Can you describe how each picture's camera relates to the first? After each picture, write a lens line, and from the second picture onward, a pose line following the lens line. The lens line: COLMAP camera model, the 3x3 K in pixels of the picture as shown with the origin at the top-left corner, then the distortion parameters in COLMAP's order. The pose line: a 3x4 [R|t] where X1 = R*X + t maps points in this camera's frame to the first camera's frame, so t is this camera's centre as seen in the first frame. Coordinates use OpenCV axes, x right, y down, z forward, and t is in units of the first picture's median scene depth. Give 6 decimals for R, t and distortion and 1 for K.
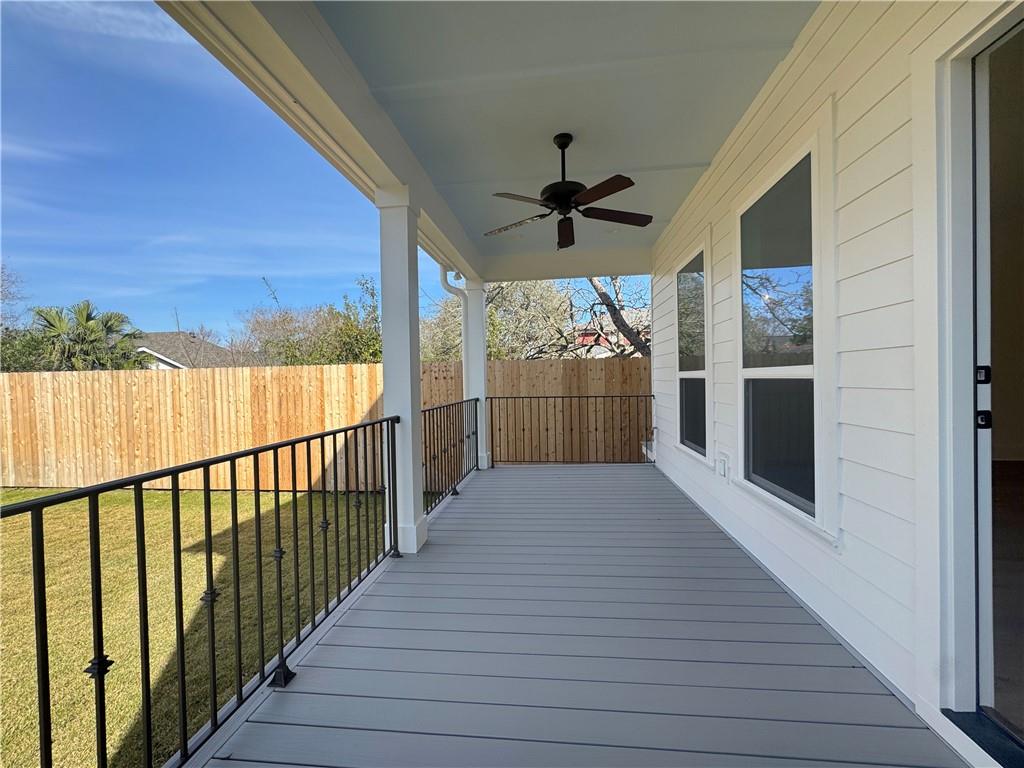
lens RADIAL K [[412.1, 0, 512.0], [0, 412.1, 384.0], [0, 0, 1]] dist [-0.002411, -0.000312]
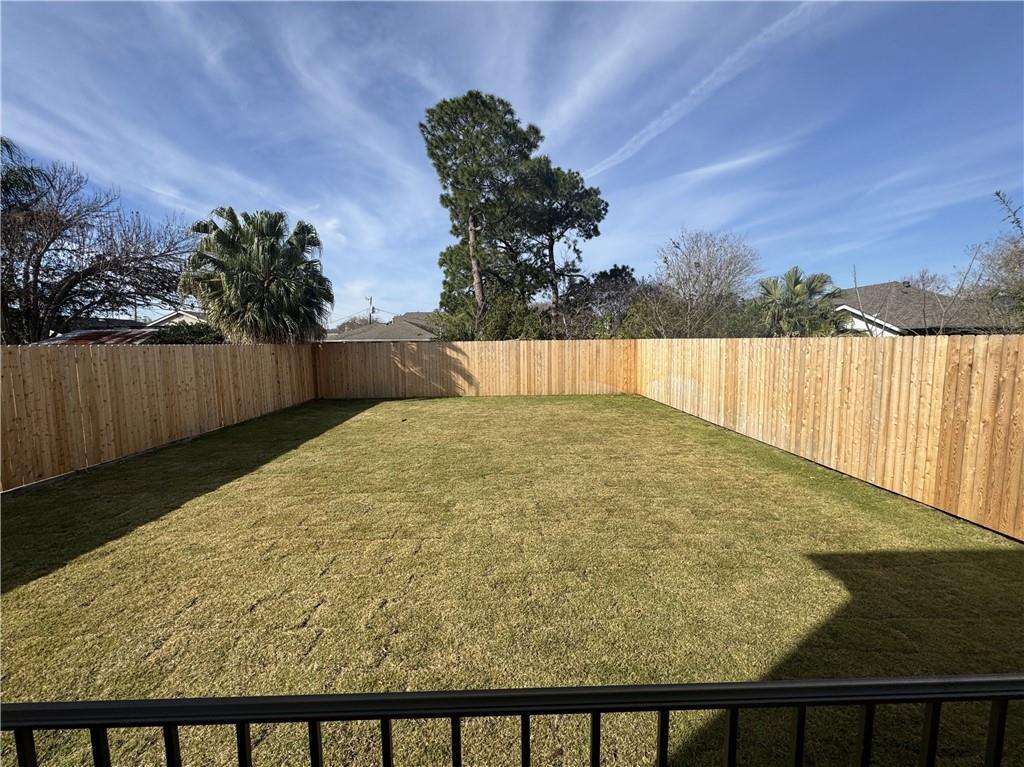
lens RADIAL K [[412.1, 0, 512.0], [0, 412.1, 383.5], [0, 0, 1]] dist [-0.002411, -0.000312]
pose [[0.146245, 0.116364, -0.982381, -0.051780], [-0.004265, 0.993123, 0.117002, -0.036877], [0.989239, -0.012921, 0.145736, 0.160965]]
